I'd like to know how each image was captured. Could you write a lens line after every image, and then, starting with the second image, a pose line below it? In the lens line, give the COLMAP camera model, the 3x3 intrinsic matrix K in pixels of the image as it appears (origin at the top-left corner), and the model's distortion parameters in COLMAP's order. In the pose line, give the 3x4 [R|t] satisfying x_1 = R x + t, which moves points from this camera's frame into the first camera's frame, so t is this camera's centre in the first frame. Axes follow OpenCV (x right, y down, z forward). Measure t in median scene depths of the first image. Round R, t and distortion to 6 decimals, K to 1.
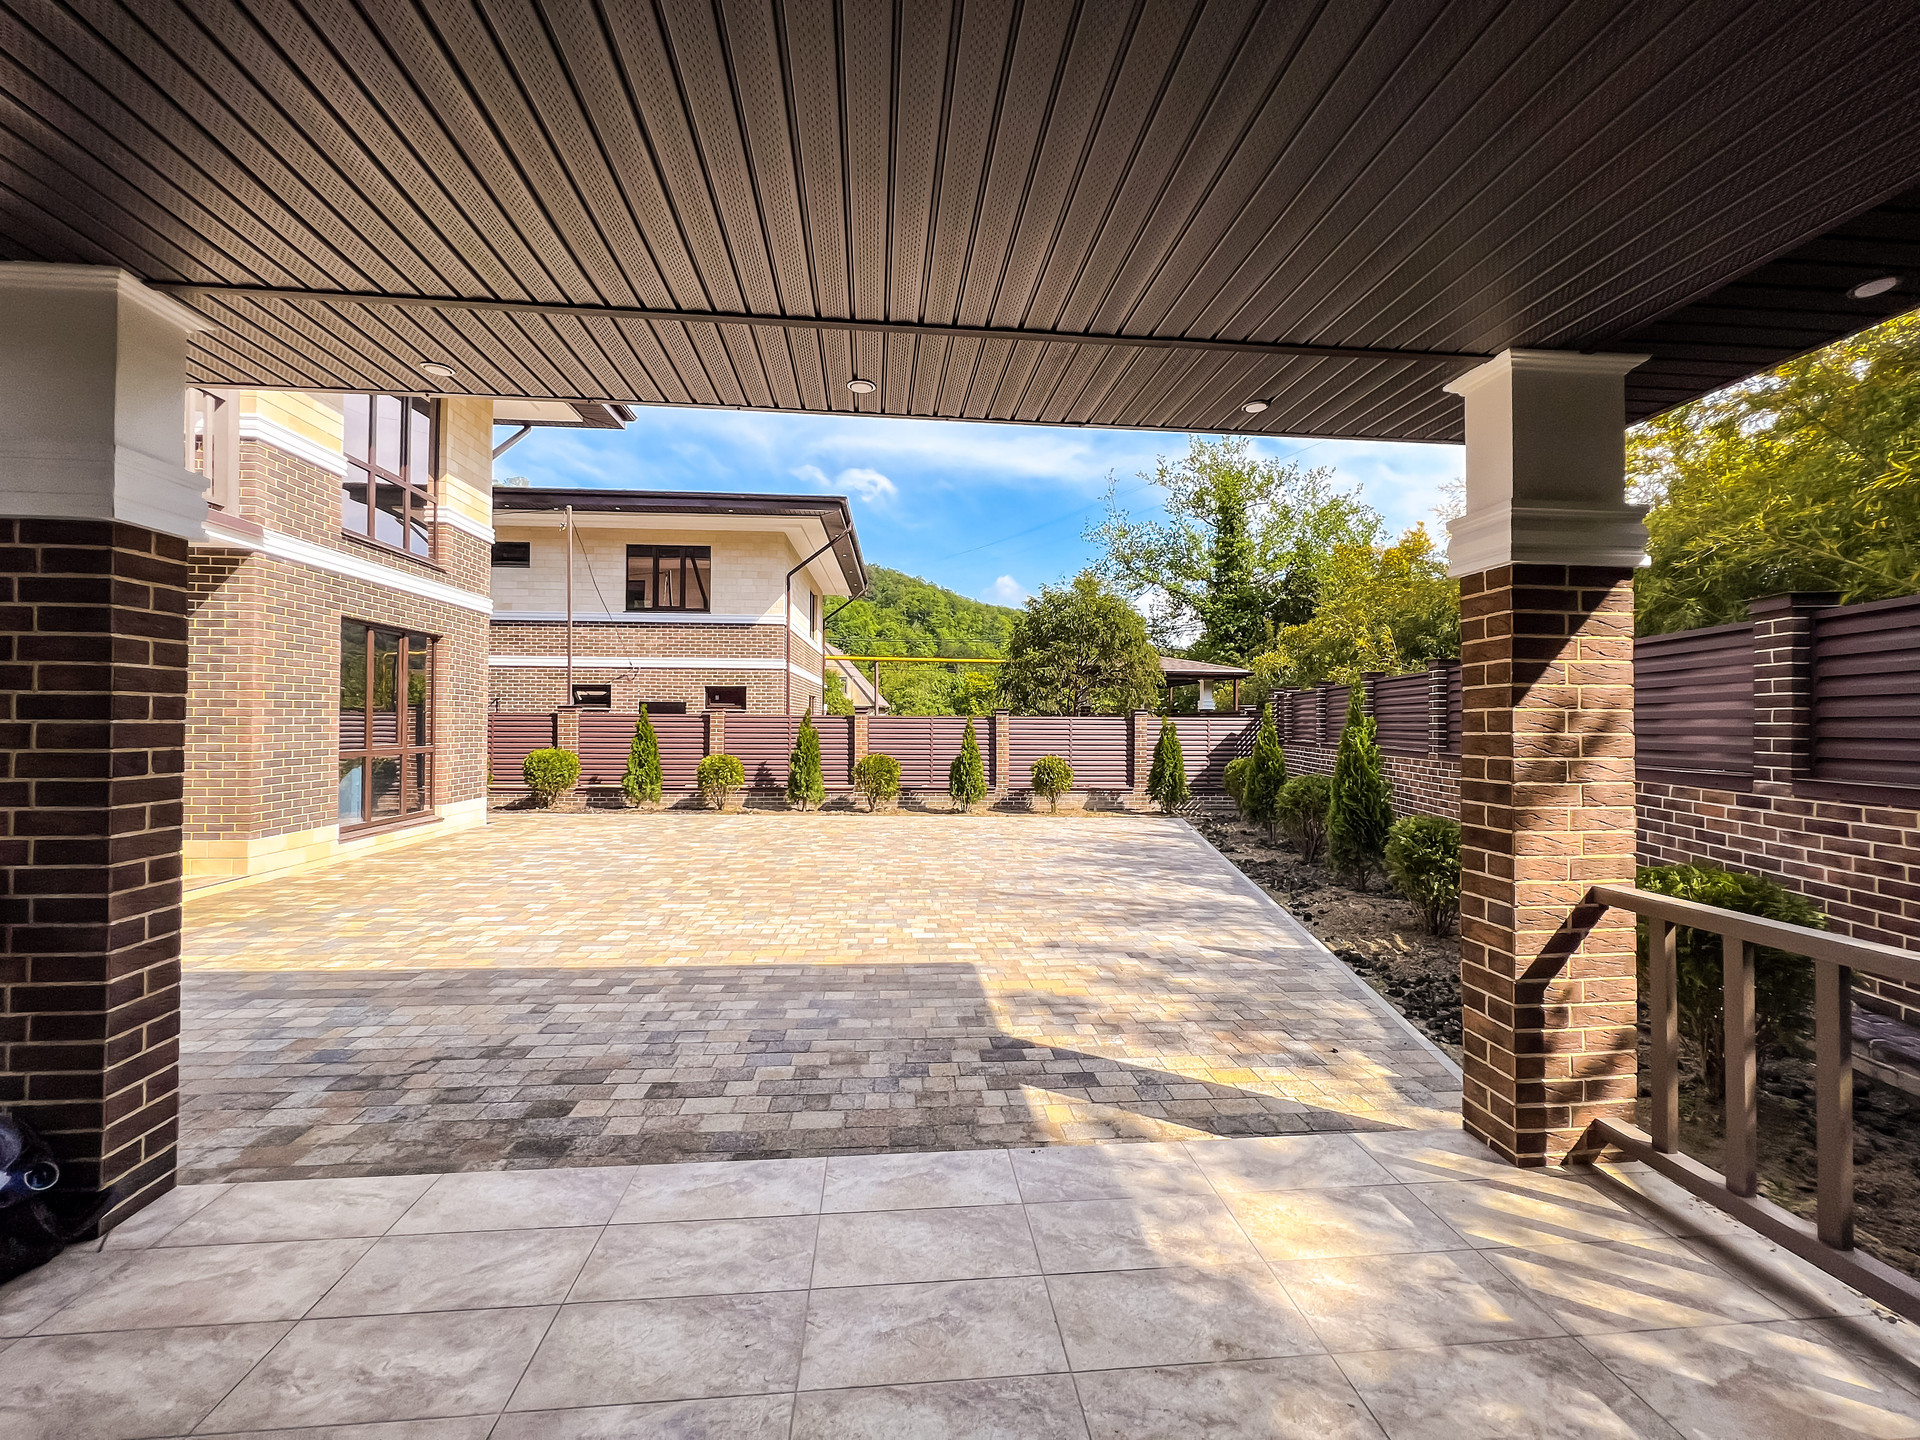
lens RADIAL K [[767.4, 0, 955.1], [0, 767.4, 714.8], [0, 0, 1]] dist [-0.002565, 0.000923]
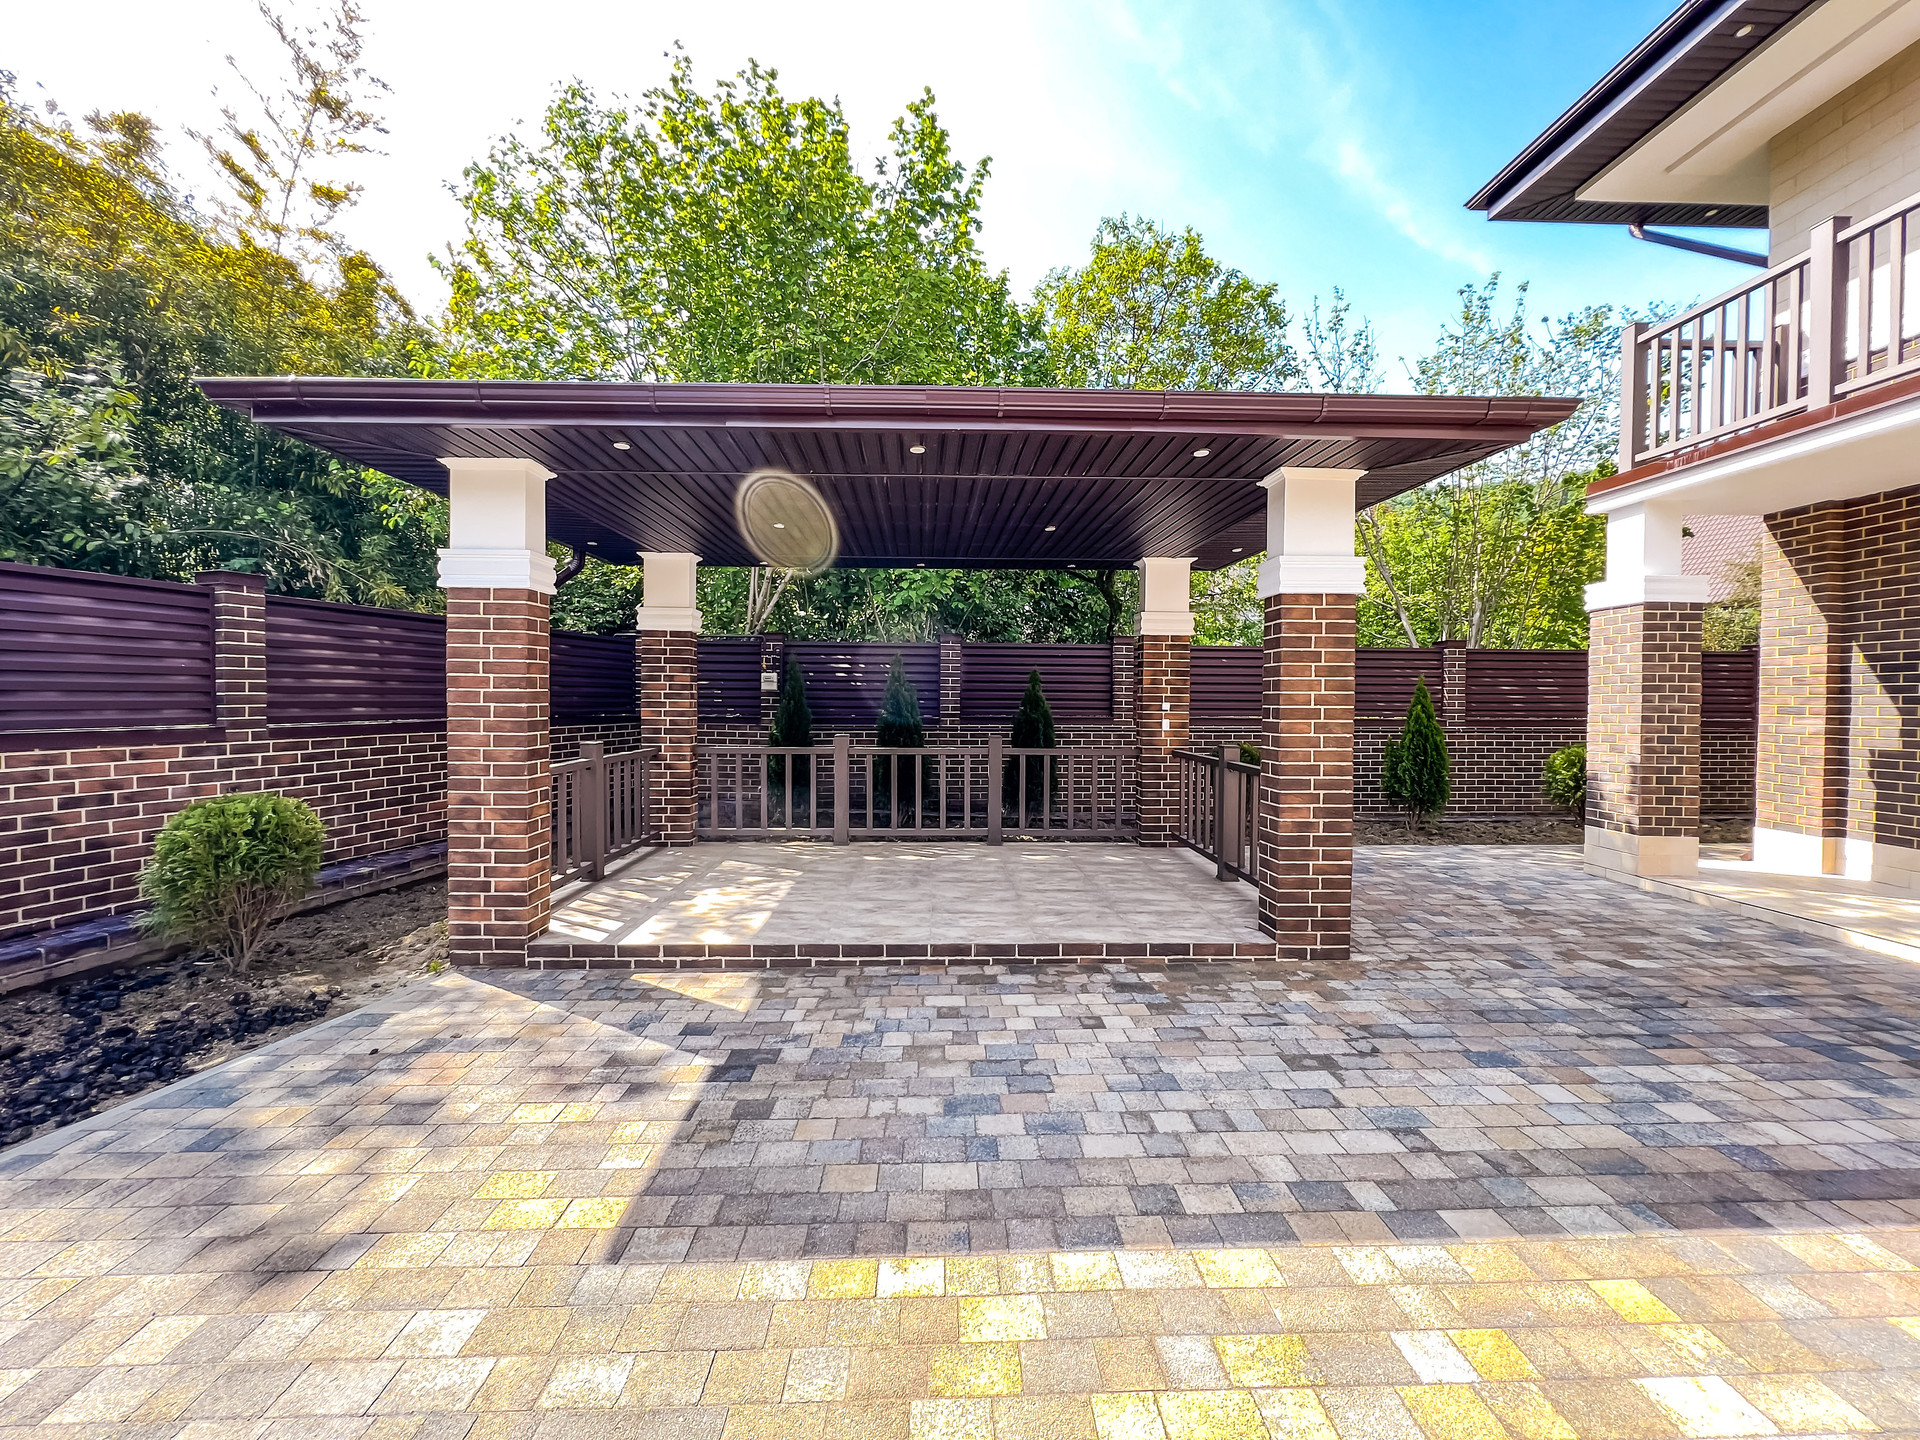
lens RADIAL K [[767.4, 0, 955.6], [0, 767.4, 715.8], [0, 0, 1]] dist [-0.002565, 0.000923]
pose [[-0.998053, -0.013350, 0.060922, -0.085735], [-0.012715, 0.999861, 0.010805, 0.013915], [-0.061057, 0.010010, -0.998084, 0.723084]]
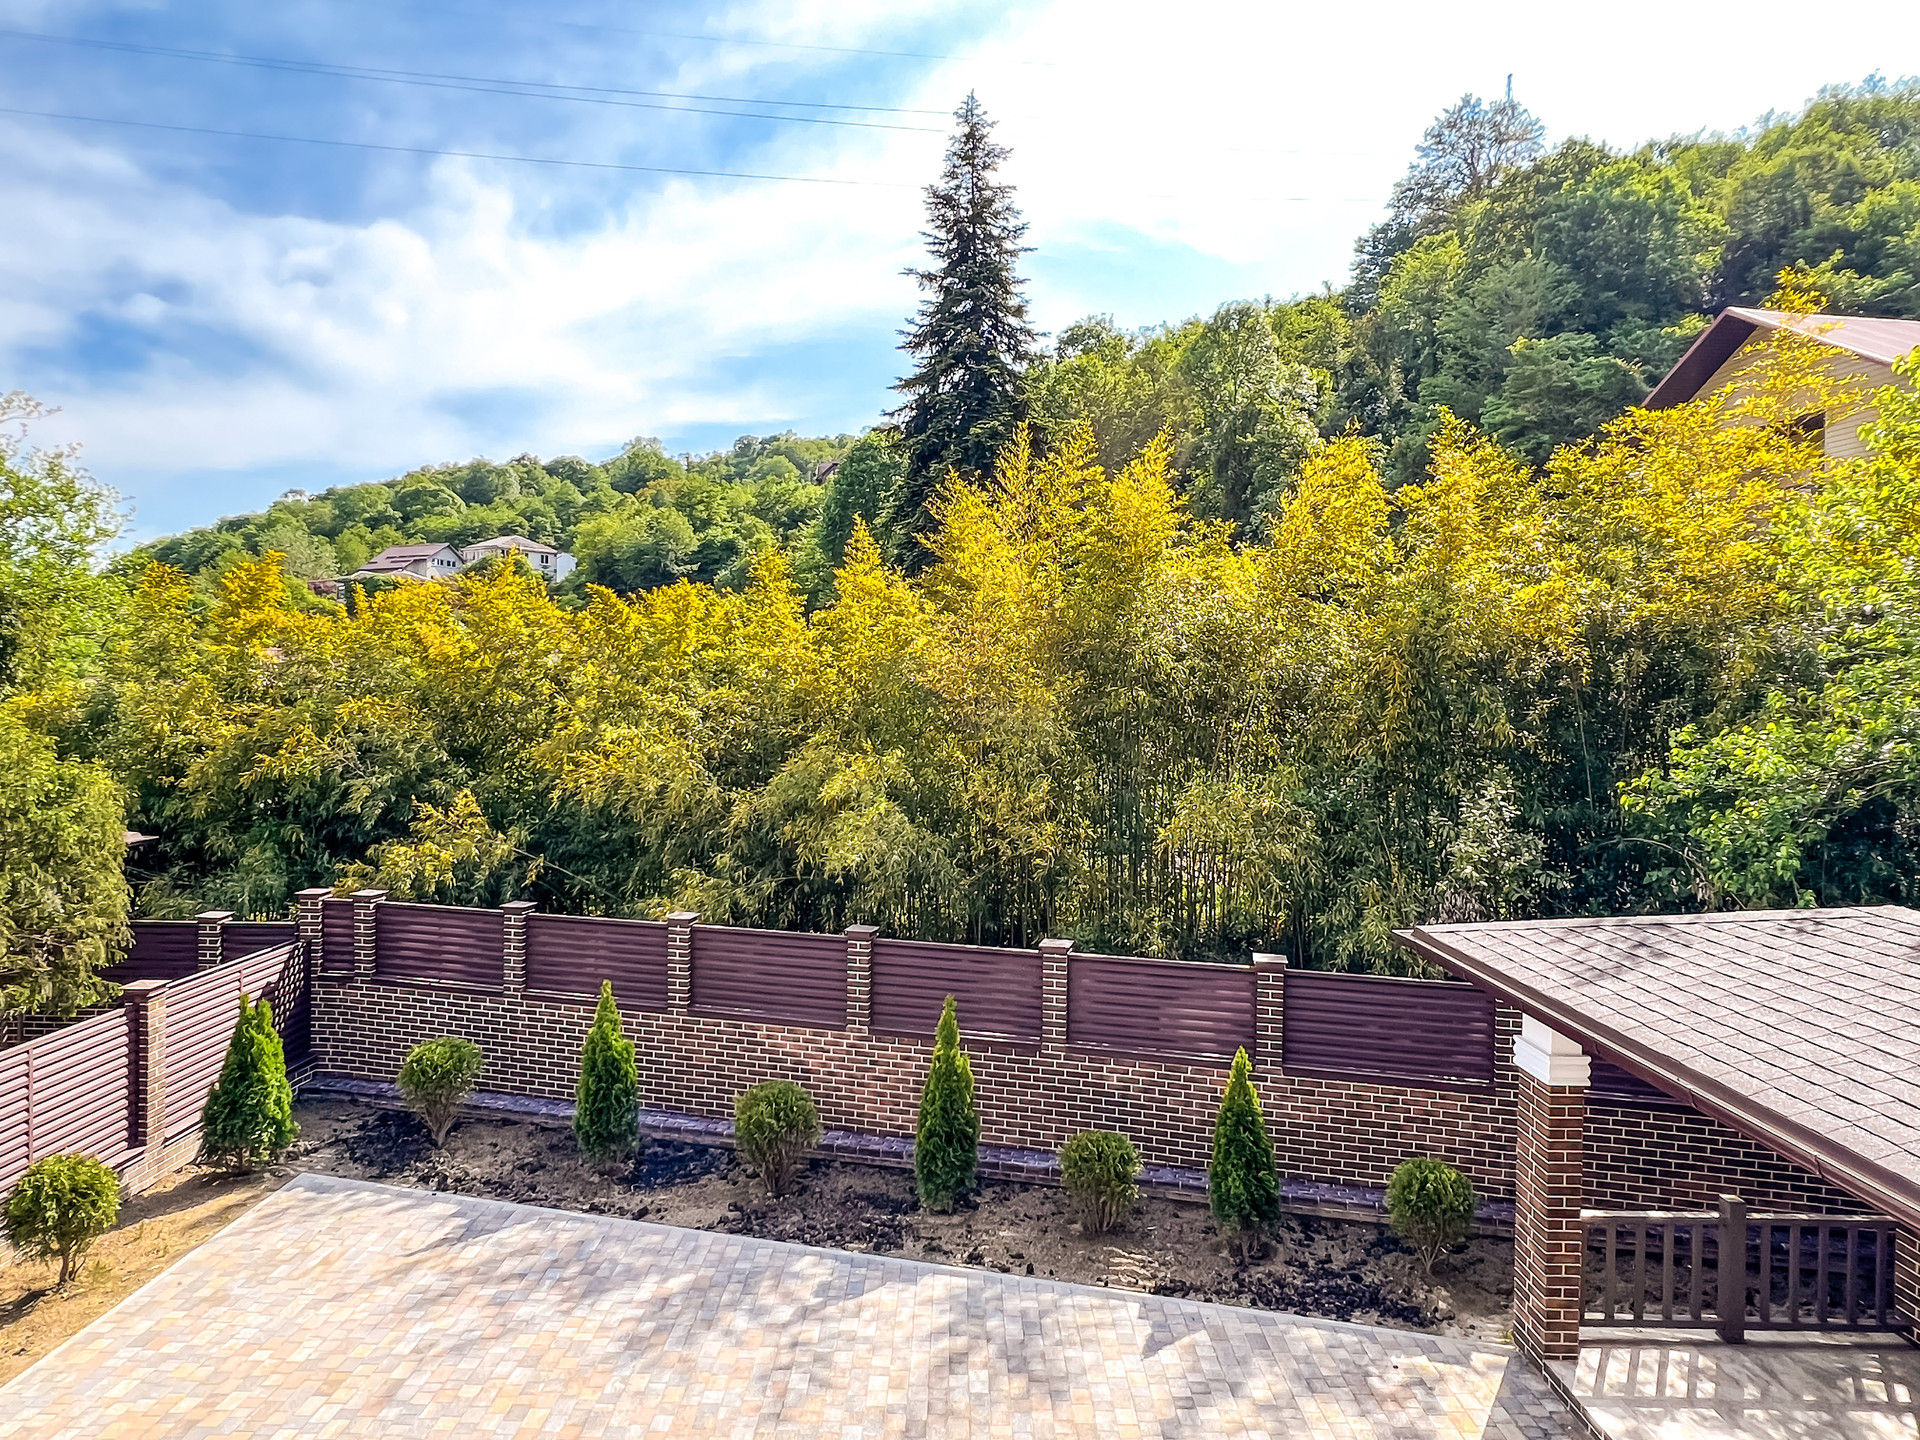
lens RADIAL K [[1124.4, 0, 946.8], [0, 1124.4, 707.6], [0, 0, 1]] dist [-0.002630, 0.000588]
pose [[0.103381, -0.019026, 0.994460, -0.685965], [-0.021095, 0.999550, 0.021317, -0.342653], [-0.994418, -0.023182, 0.102933, 0.661058]]
